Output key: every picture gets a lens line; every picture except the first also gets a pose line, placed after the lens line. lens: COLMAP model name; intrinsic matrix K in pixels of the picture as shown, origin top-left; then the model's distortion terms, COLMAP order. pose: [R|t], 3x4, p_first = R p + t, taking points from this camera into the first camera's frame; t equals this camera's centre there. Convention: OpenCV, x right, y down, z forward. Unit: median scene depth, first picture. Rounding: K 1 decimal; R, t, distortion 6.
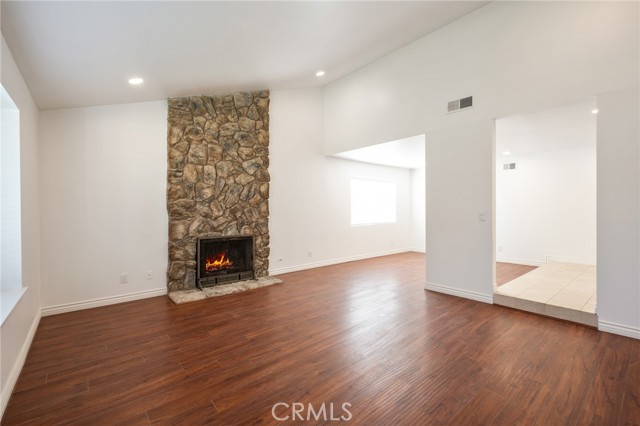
lens RADIAL K [[288.0, 0, 321.9], [0, 288.0, 208.8], [0, 0, 1]] dist [-0.000144, -0.000328]
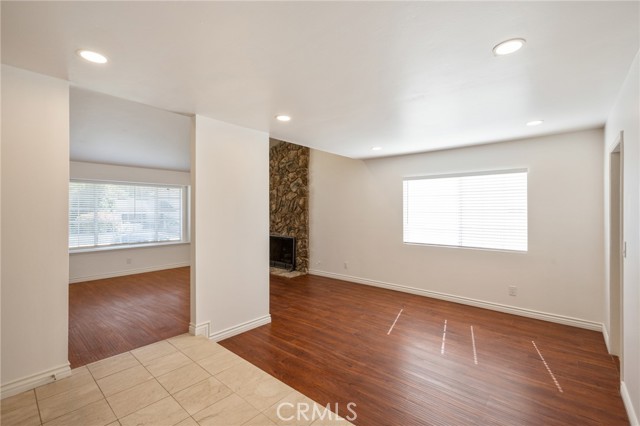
lens RADIAL K [[288.0, 0, 321.1], [0, 288.0, 219.3], [0, 0, 1]] dist [-0.000144, -0.000328]
pose [[0.151415, 0.016383, -0.988335, 1.124745], [-0.021434, 0.999682, 0.013288, -0.015145], [0.988238, 0.019172, 0.151718, 0.953475]]
